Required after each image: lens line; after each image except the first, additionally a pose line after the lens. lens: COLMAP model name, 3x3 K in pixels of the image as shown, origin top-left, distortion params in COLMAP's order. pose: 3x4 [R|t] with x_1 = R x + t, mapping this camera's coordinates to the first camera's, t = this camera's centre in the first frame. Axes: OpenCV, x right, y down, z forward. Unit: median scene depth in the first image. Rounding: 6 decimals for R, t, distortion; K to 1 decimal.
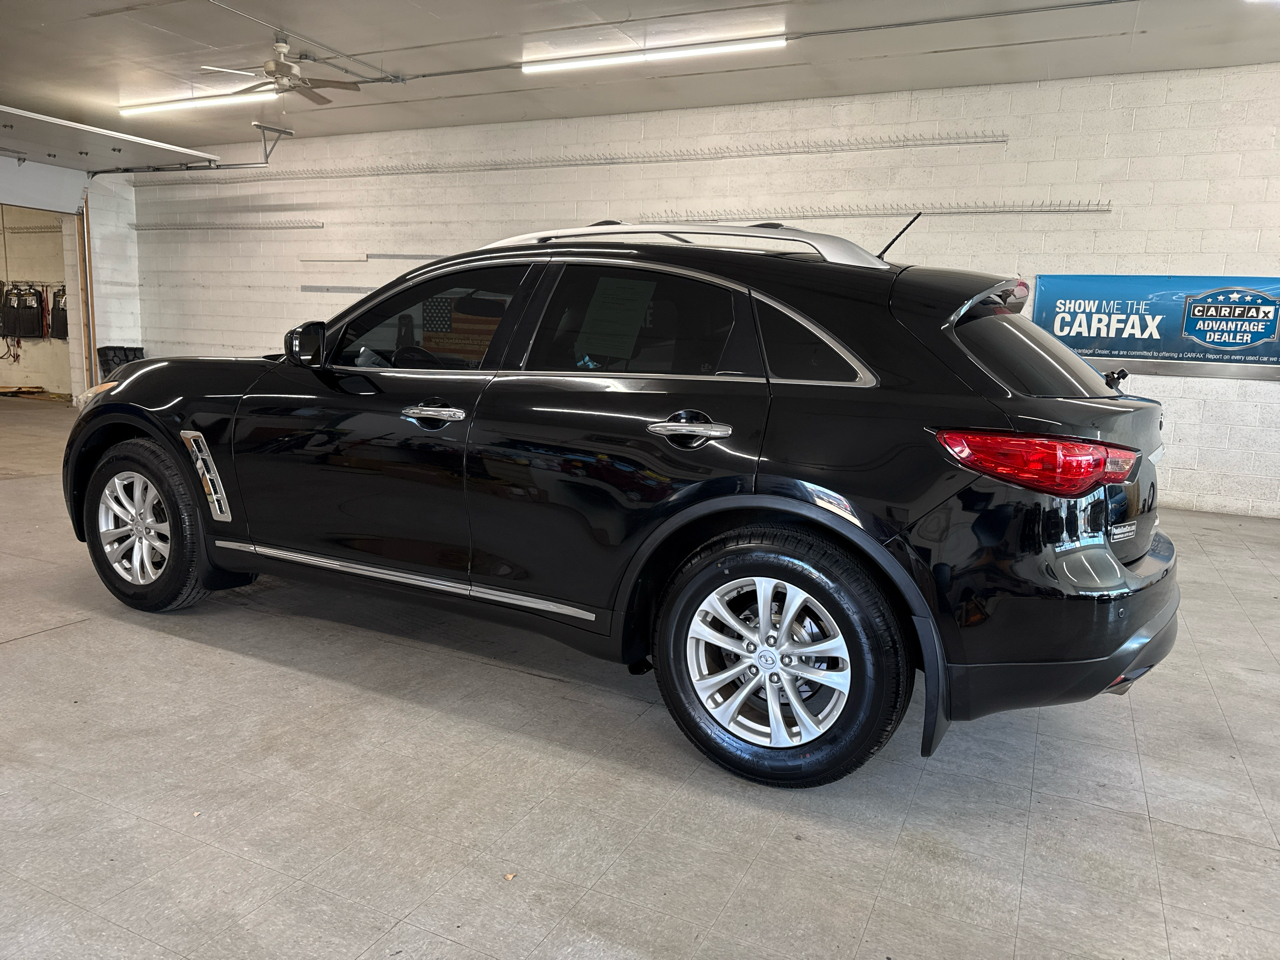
lens RADIAL K [[900.7, 0, 635.4], [0, 900.7, 478.3], [0, 0, 1]] dist [0.026335, -0.032879]
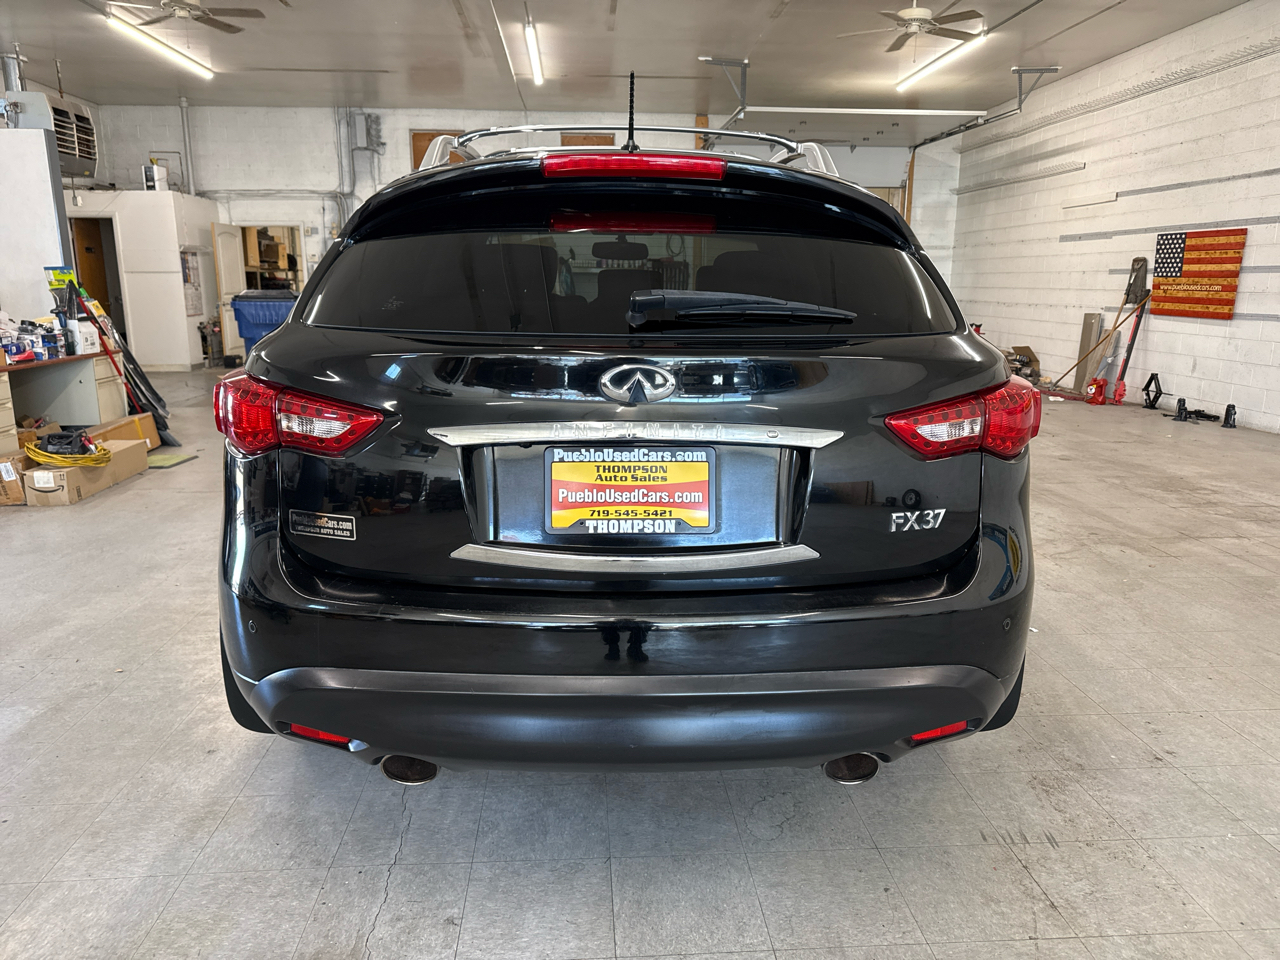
lens RADIAL K [[906.8, 0, 641.3], [0, 906.8, 475.9], [0, 0, 1]] dist [0.009736, -0.009974]
pose [[0.496672, 0.146118, -0.855550, 0.336712], [-0.115494, 0.988088, 0.101706, -0.020631], [0.860220, 0.048297, 0.507631, 0.233233]]
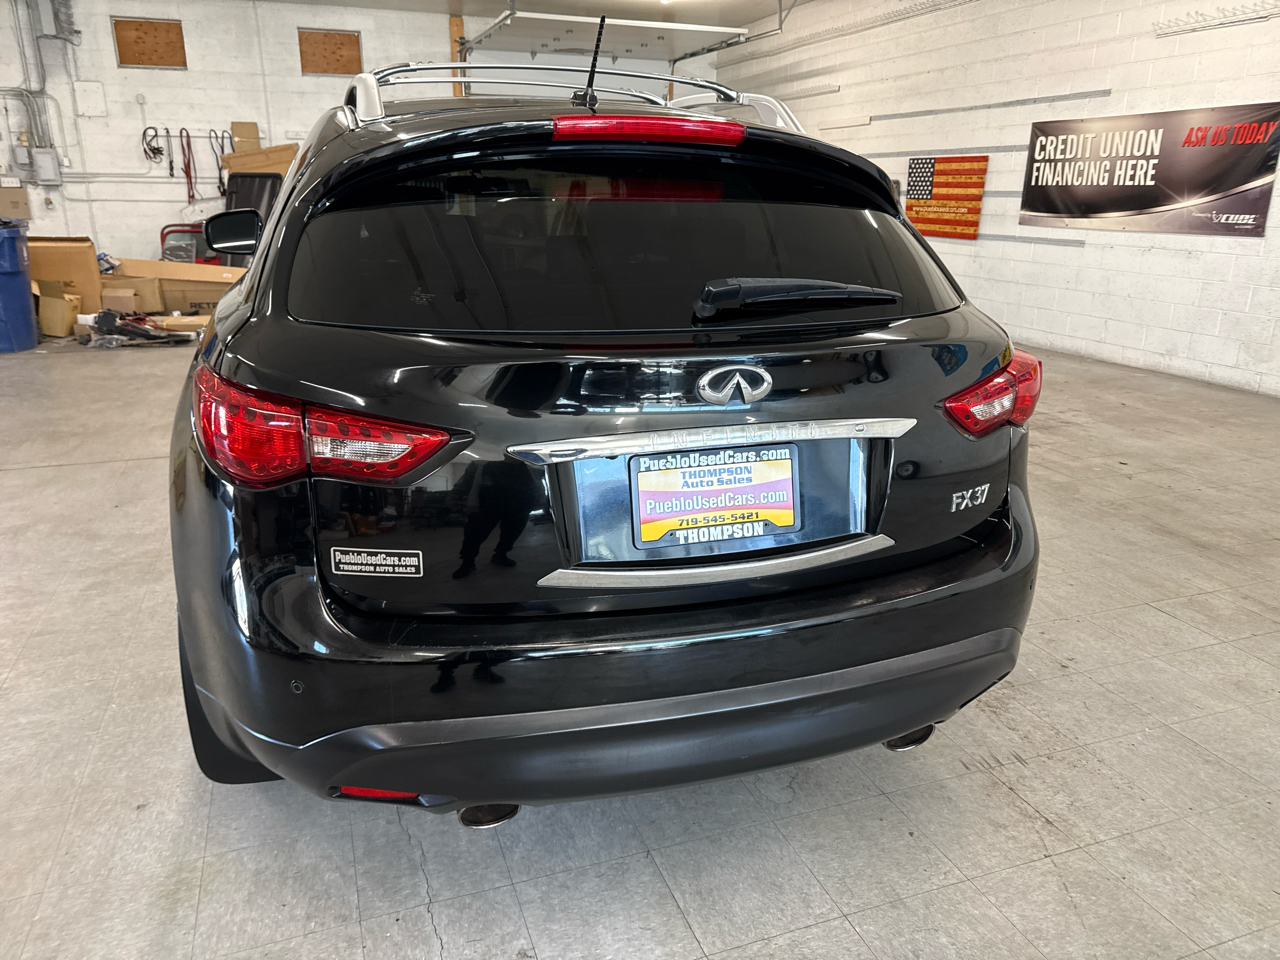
lens RADIAL K [[908.8, 0, 634.5], [0, 908.8, 477.6], [0, 0, 1]] dist [0.000107, -0.000842]
pose [[0.716029, 0.177997, -0.674996, 0.285087], [-0.084831, 0.981966, 0.168957, -0.030049], [0.692897, -0.063717, 0.718216, 0.189411]]
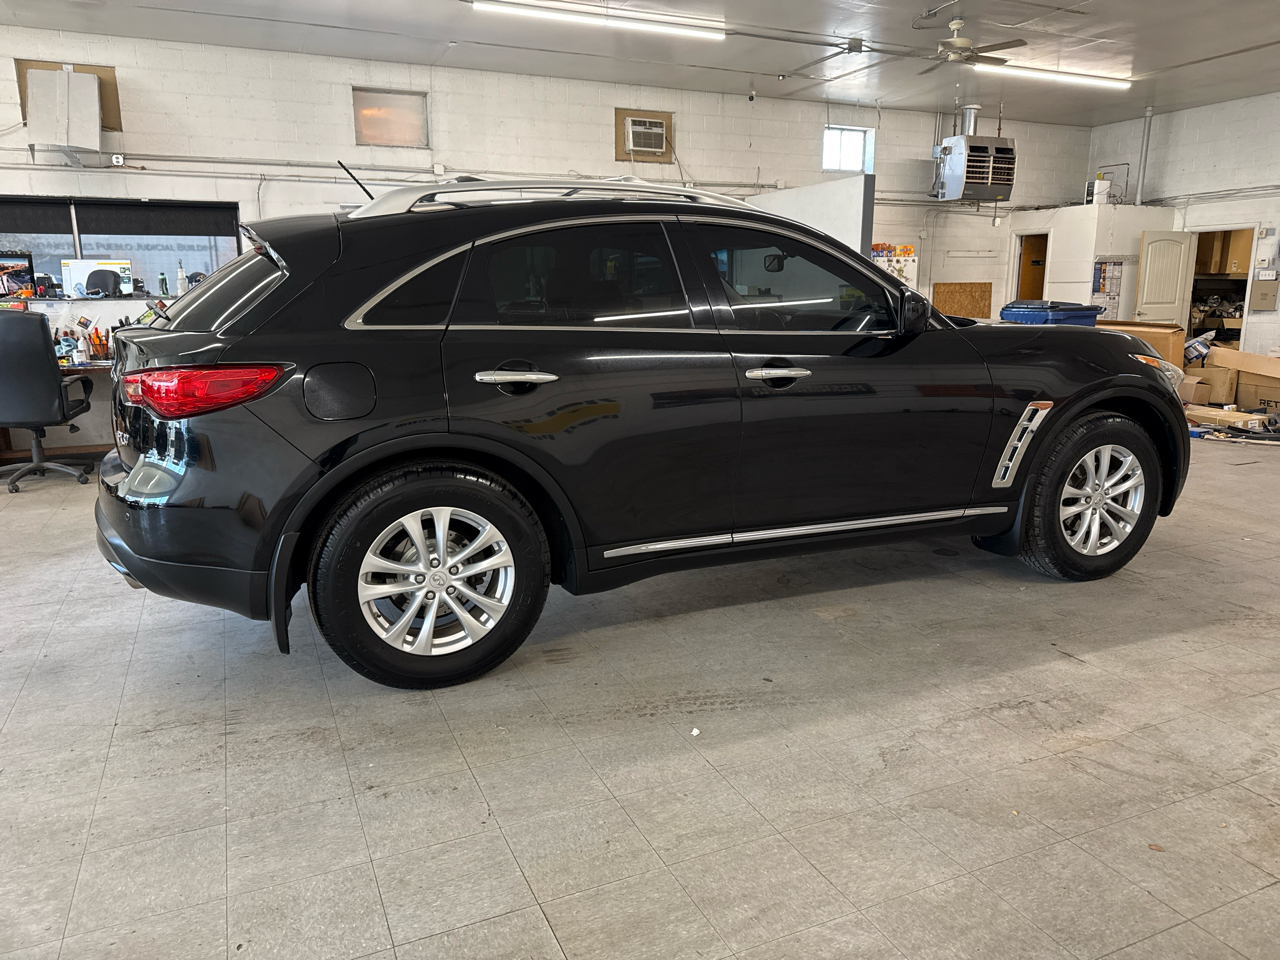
lens RADIAL K [[899.0, 0, 634.7], [0, 899.0, 474.6], [0, 0, 1]] dist [0.037810, -0.051111]
pose [[-0.643026, 0.118062, -0.756690, 0.331864], [-0.137280, 0.954274, 0.265548, -0.094873], [0.753440, 0.274633, -0.597415, 0.702615]]
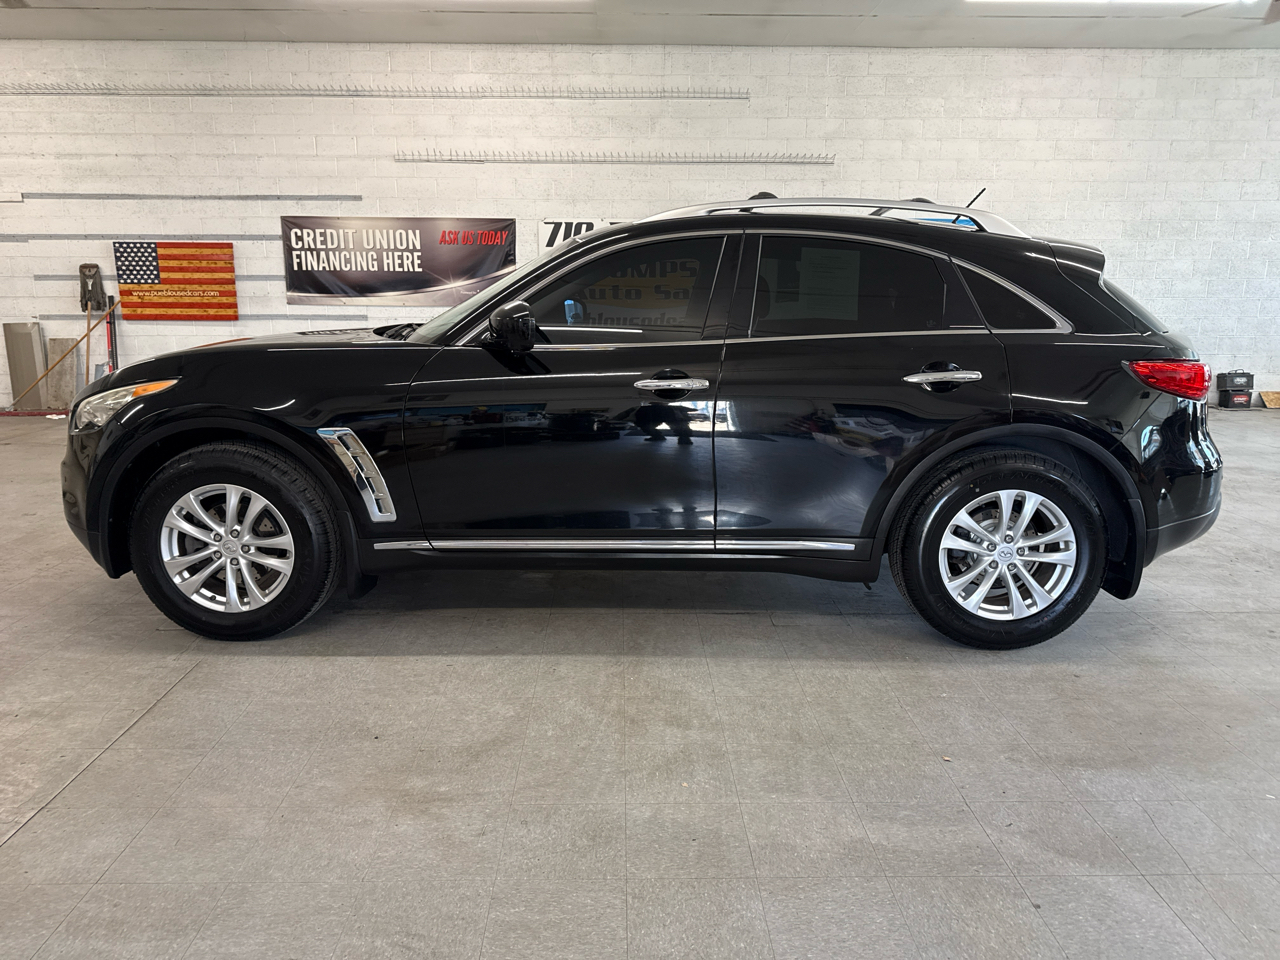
lens RADIAL K [[899.0, 0, 634.7], [0, 899.0, 474.6], [0, 0, 1]] dist [0.037810, -0.051111]
pose [[0.889614, -0.133527, 0.436759, -0.254138], [0.102040, 0.990243, 0.094899, -0.024971], [-0.445169, -0.039856, 0.894559, 0.027602]]
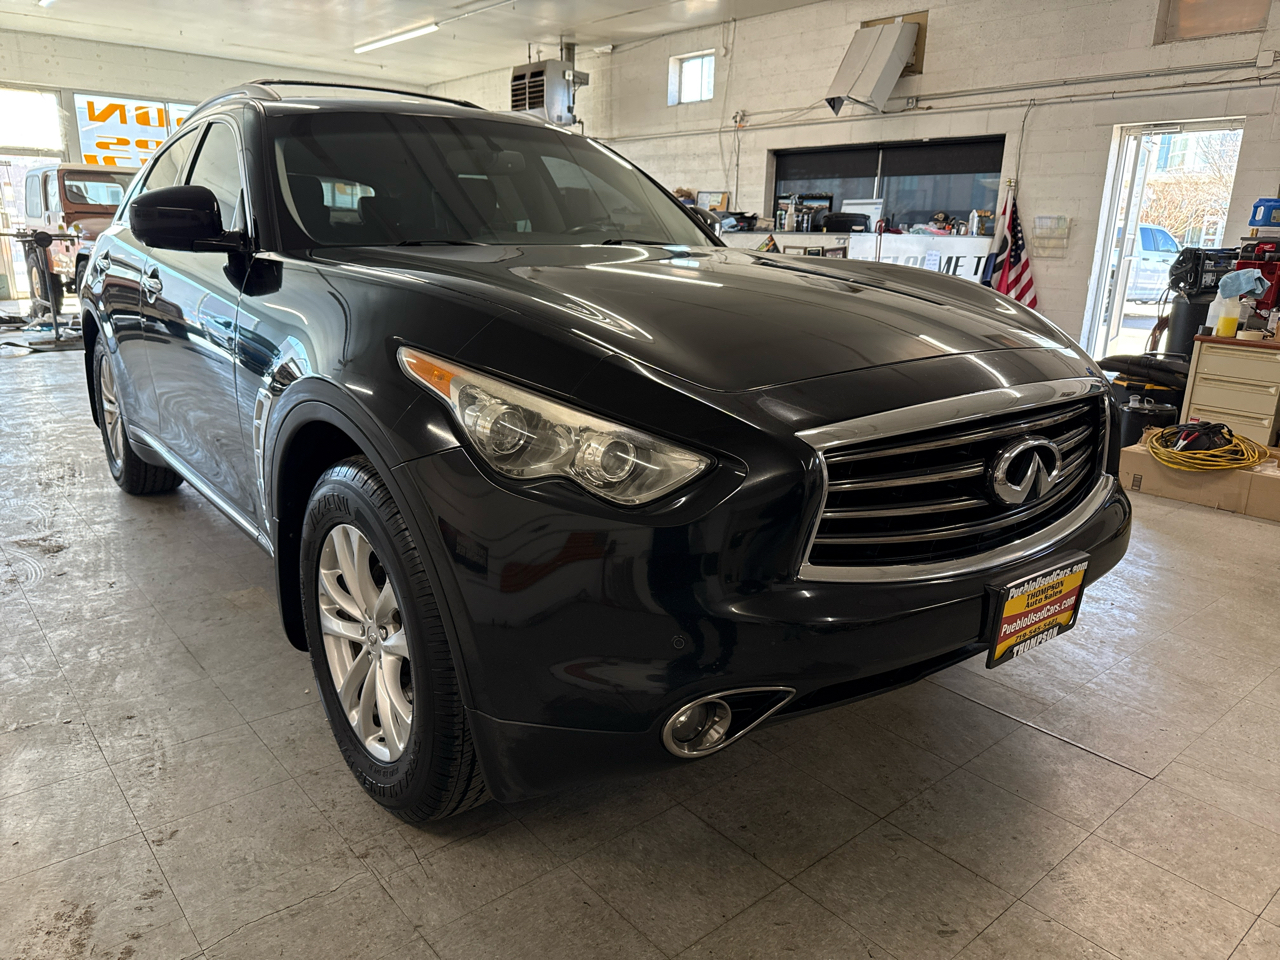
lens RADIAL K [[906.8, 0, 641.3], [0, 906.8, 475.9], [0, 0, 1]] dist [0.009736, -0.009974]
pose [[-0.918982, -0.160416, 0.360193, -0.260523], [-0.001165, 0.914602, 0.404354, -0.112831], [-0.394298, 0.371175, -0.840689, 0.748653]]
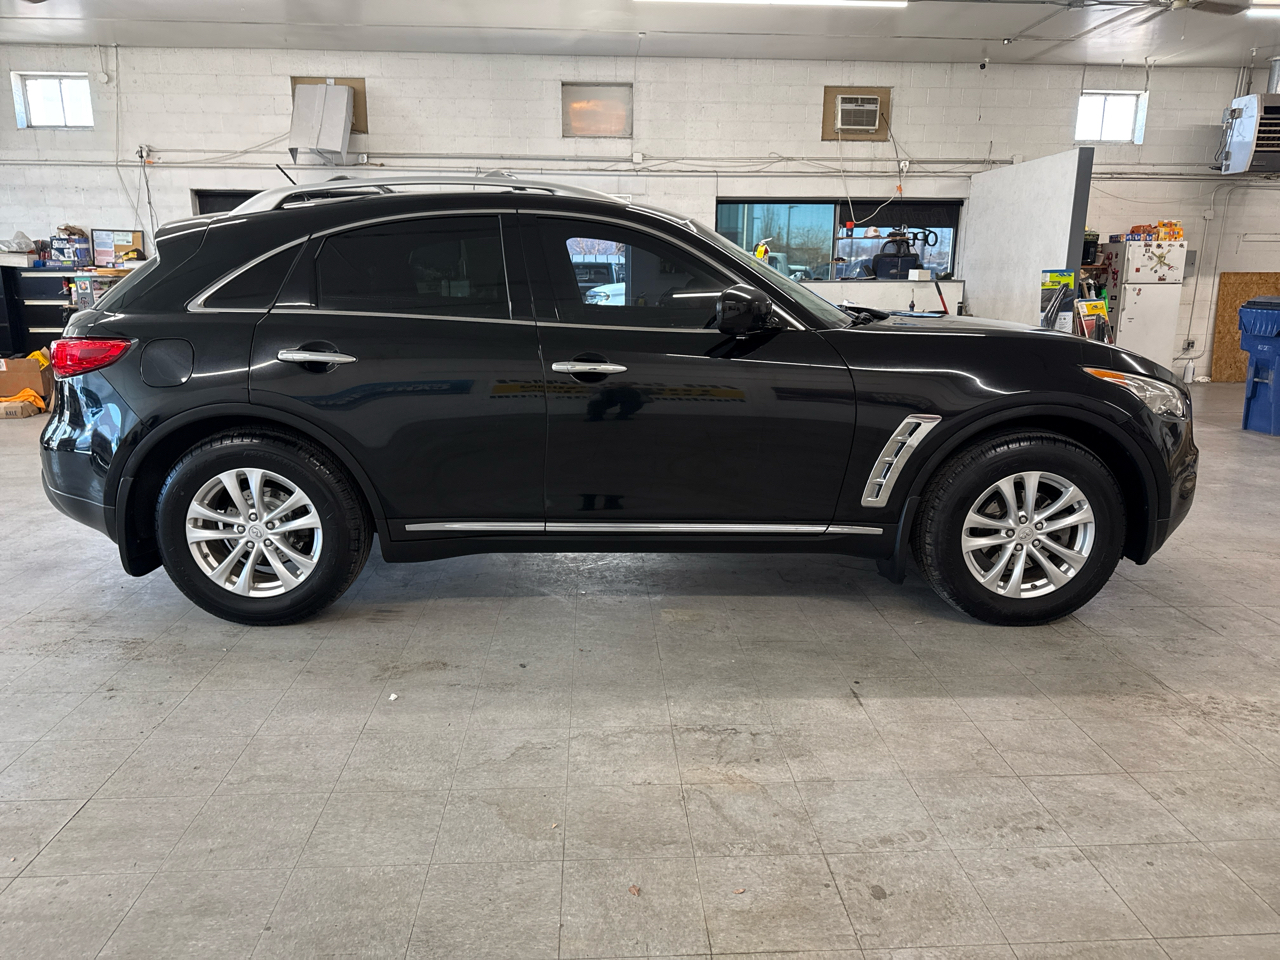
lens RADIAL K [[900.7, 0, 635.4], [0, 900.7, 478.3], [0, 0, 1]] dist [0.026335, -0.032879]
pose [[-0.875981, 0.063208, -0.478187, 0.177667], [-0.114375, 0.935883, 0.333229, -0.126170], [0.468590, 0.346595, -0.812586, 0.835214]]
